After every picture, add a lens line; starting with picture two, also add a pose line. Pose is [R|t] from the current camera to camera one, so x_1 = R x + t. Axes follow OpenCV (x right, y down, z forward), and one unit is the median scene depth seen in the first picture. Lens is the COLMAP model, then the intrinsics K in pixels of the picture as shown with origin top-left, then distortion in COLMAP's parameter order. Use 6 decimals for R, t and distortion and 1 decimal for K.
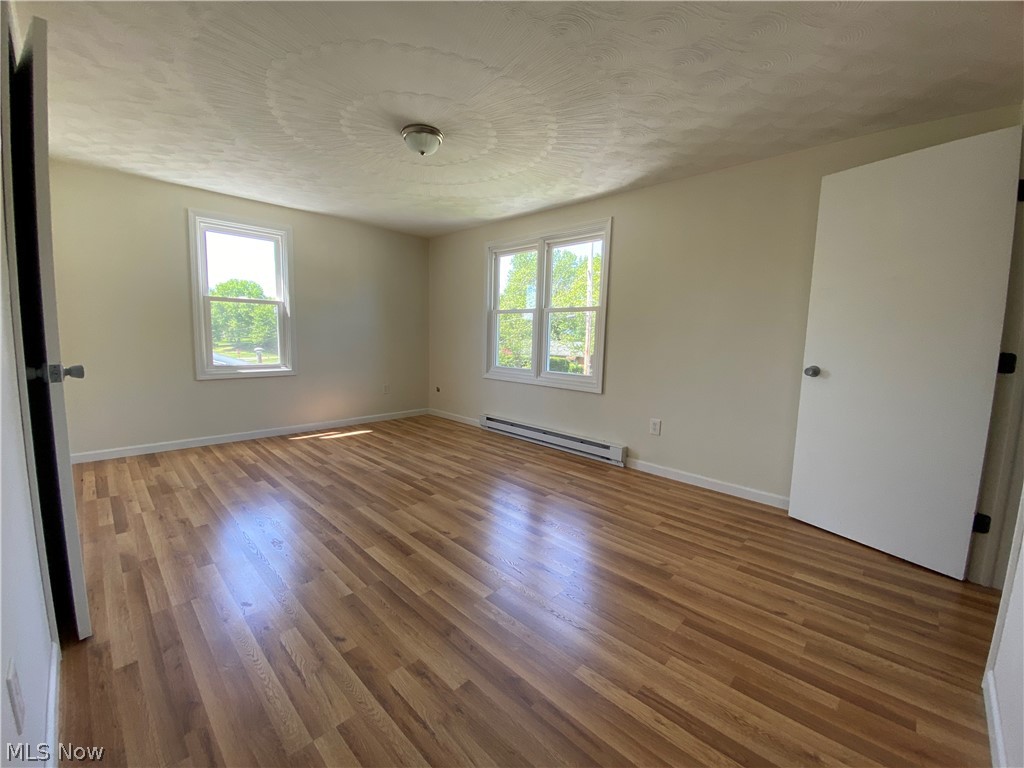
lens RADIAL K [[415.0, 0, 513.3], [0, 415.0, 381.0], [0, 0, 1]] dist [0.037791, -0.026732]
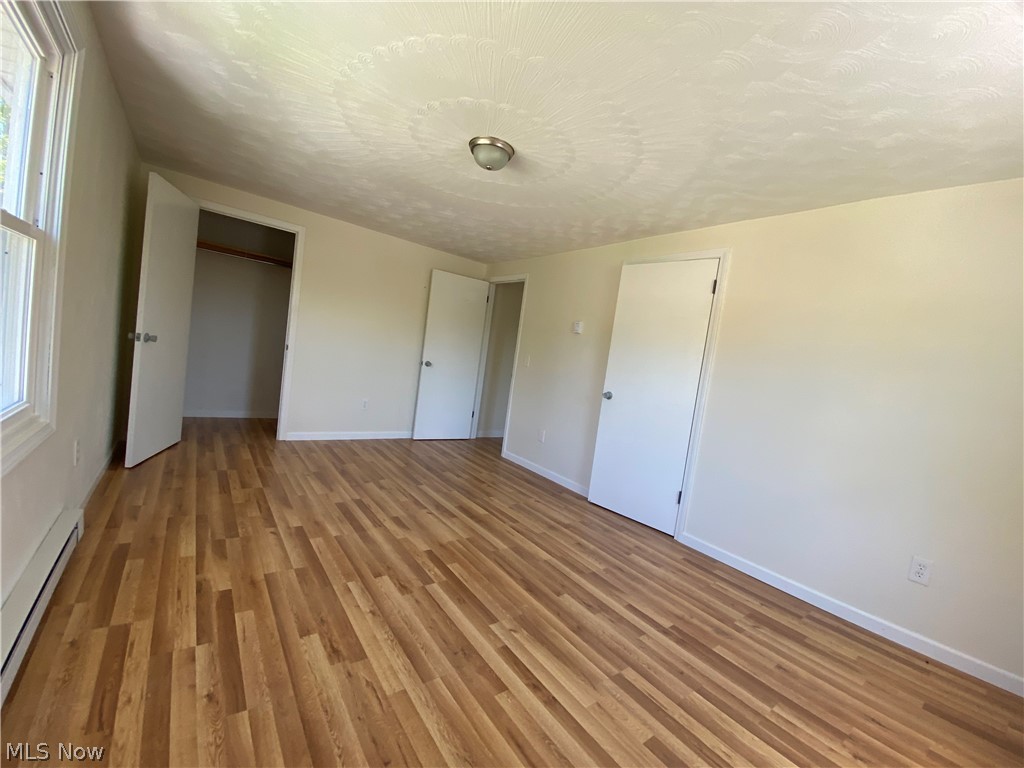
lens RADIAL K [[415.0, 0, 513.3], [0, 415.0, 381.0], [0, 0, 1]] dist [0.037791, -0.026732]
pose [[-0.975332, -0.169570, 0.141327, -0.396178], [-0.143379, 0.973441, 0.178480, -0.214356], [-0.167838, 0.153814, -0.973741, 1.628594]]
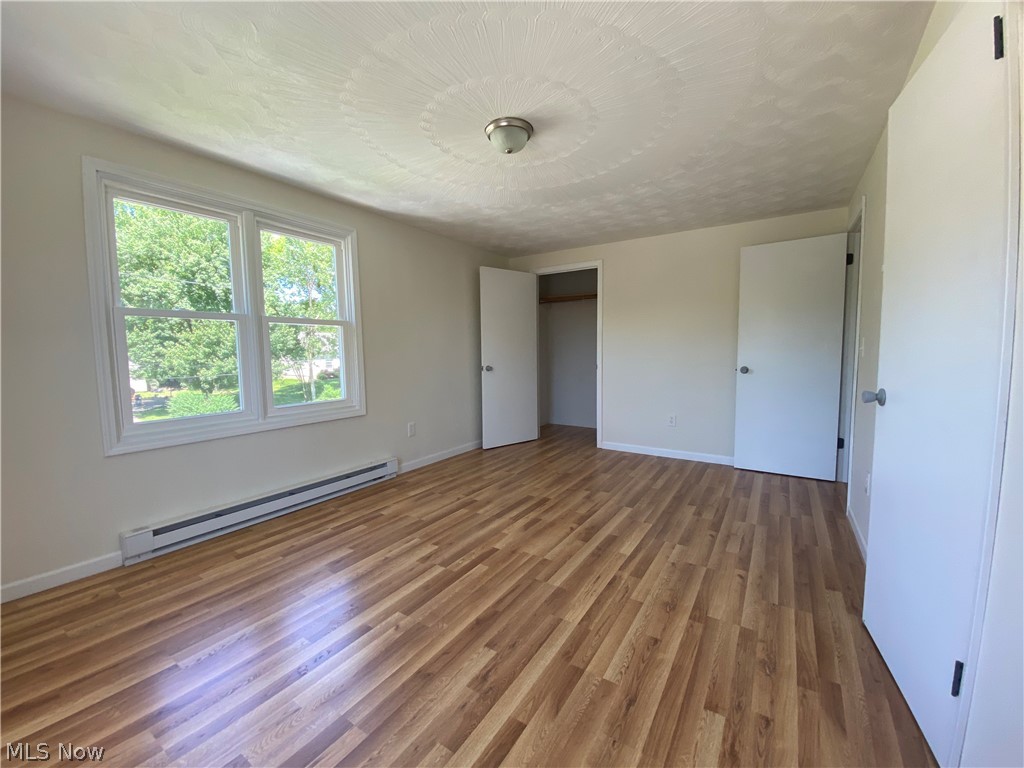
lens RADIAL K [[415.0, 0, 513.3], [0, 415.0, 381.0], [0, 0, 1]] dist [0.037791, -0.026732]
pose [[-0.198463, -0.099691, 0.975025, -0.925458], [0.115177, 0.985549, 0.124210, -0.148471], [-0.973317, 0.136951, -0.184113, 1.012266]]
